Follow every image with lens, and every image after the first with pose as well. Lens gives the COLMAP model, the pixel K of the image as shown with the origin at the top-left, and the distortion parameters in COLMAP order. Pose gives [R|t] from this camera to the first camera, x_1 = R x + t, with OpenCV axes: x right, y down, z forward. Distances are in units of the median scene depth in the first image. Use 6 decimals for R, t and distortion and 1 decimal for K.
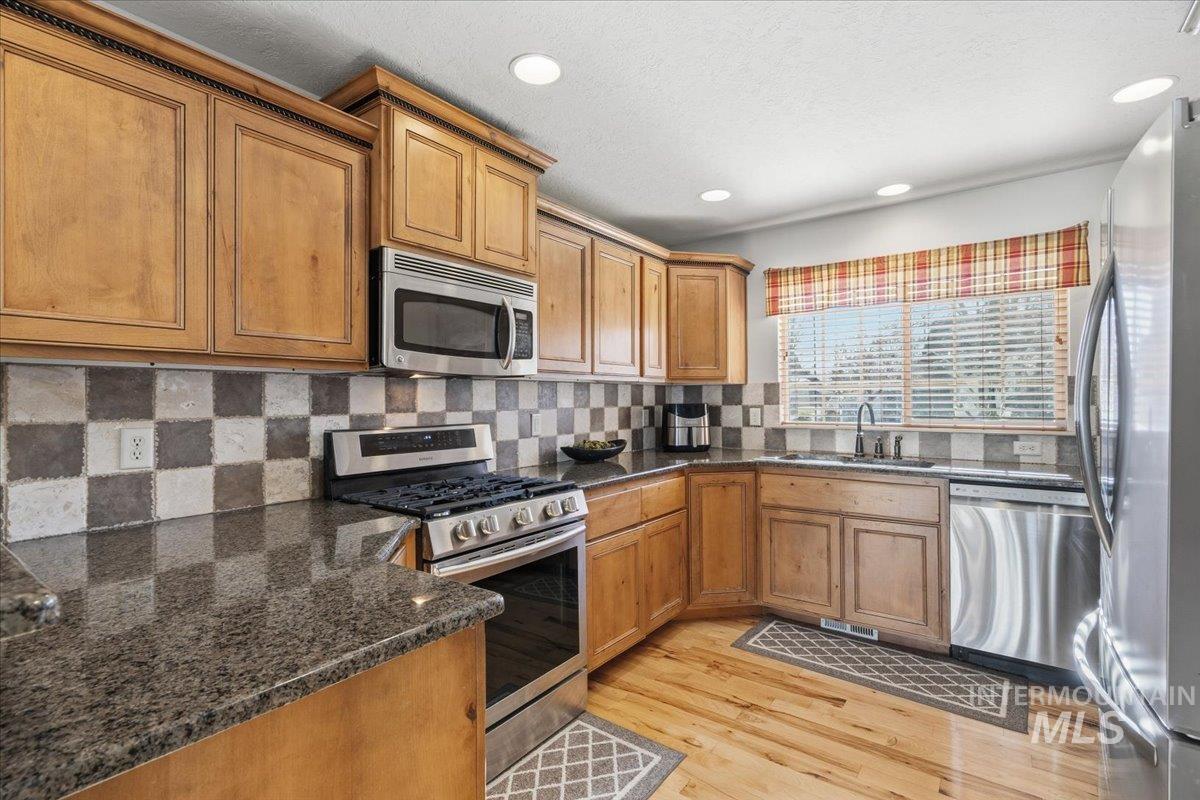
lens RADIAL K [[552.6, 0, 595.0], [0, 552.6, 397.1], [0, 0, 1]] dist [-0.008788, 0.002788]
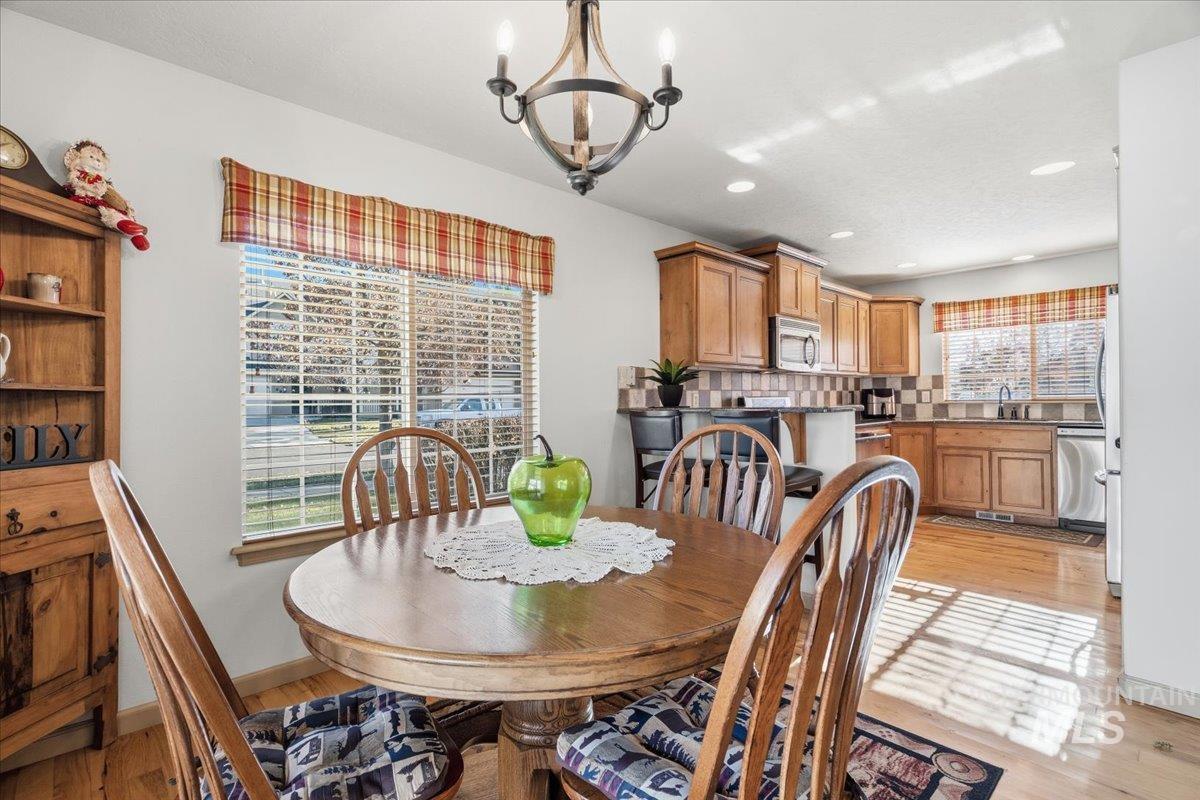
lens RADIAL K [[552.6, 0, 596.5], [0, 552.6, 397.5], [0, 0, 1]] dist [-0.008788, 0.002788]
pose [[0.984150, -0.004623, -0.177276, -0.435553], [0.004824, 0.999988, 0.000705, 0.040149], [0.177271, -0.001549, 0.984161, -0.868465]]
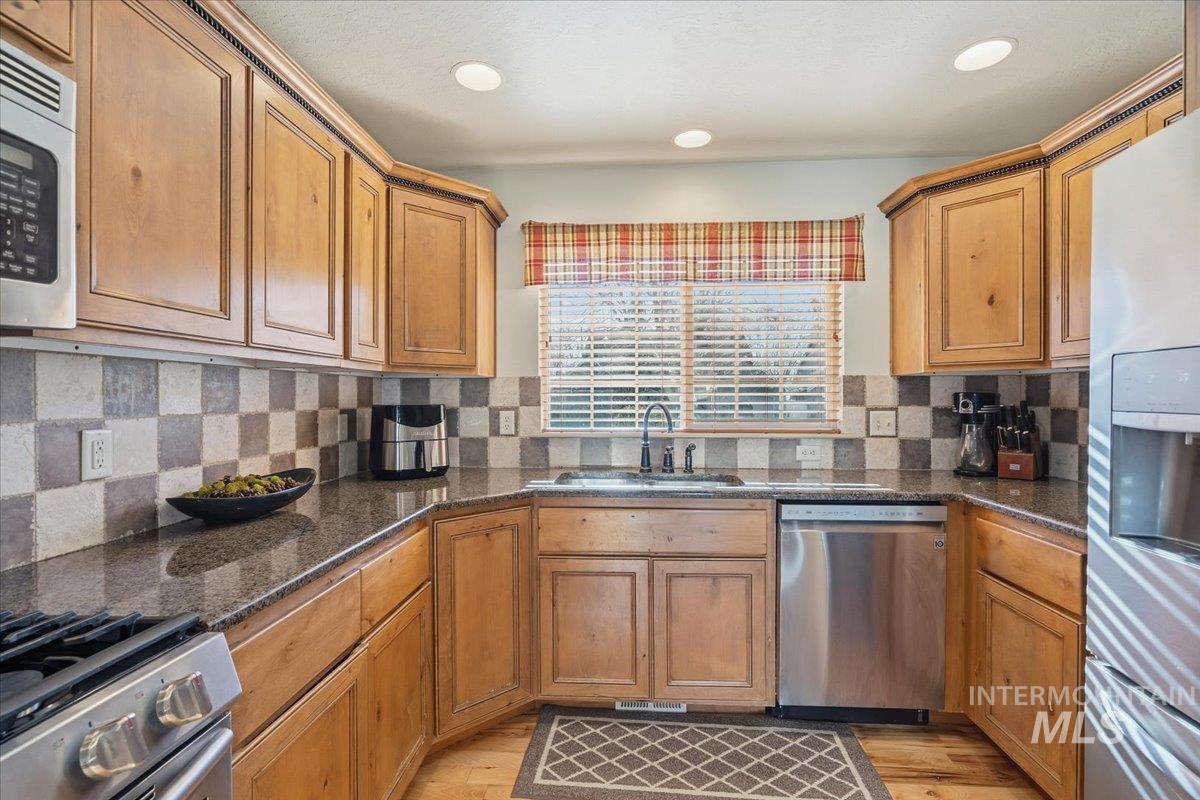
lens RADIAL K [[552.6, 0, 601.8], [0, 552.6, 397.7], [0, 0, 1]] dist [-0.008788, 0.002788]
pose [[0.834404, 0.004454, 0.551135, -0.010822], [-0.005500, 0.999985, 0.000245, 0.002392], [-0.551126, -0.003236, 0.834416, 0.399607]]
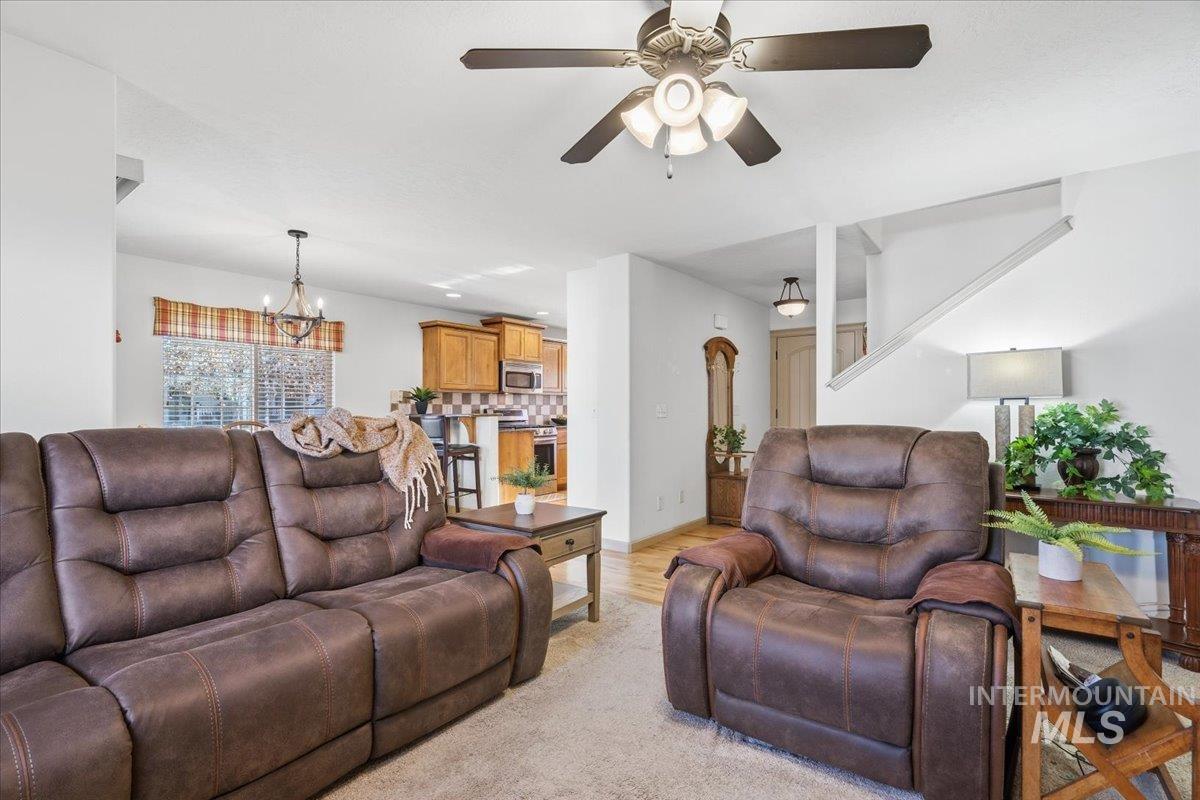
lens RADIAL K [[552.6, 0, 598.4], [0, 552.6, 411.8], [0, 0, 1]] dist [-0.008788, 0.002788]
pose [[0.999943, 0.003455, -0.010089, 0.201185], [-0.003392, 0.999975, 0.006275, 0.037141], [0.010111, -0.006240, 0.999929, -1.752442]]
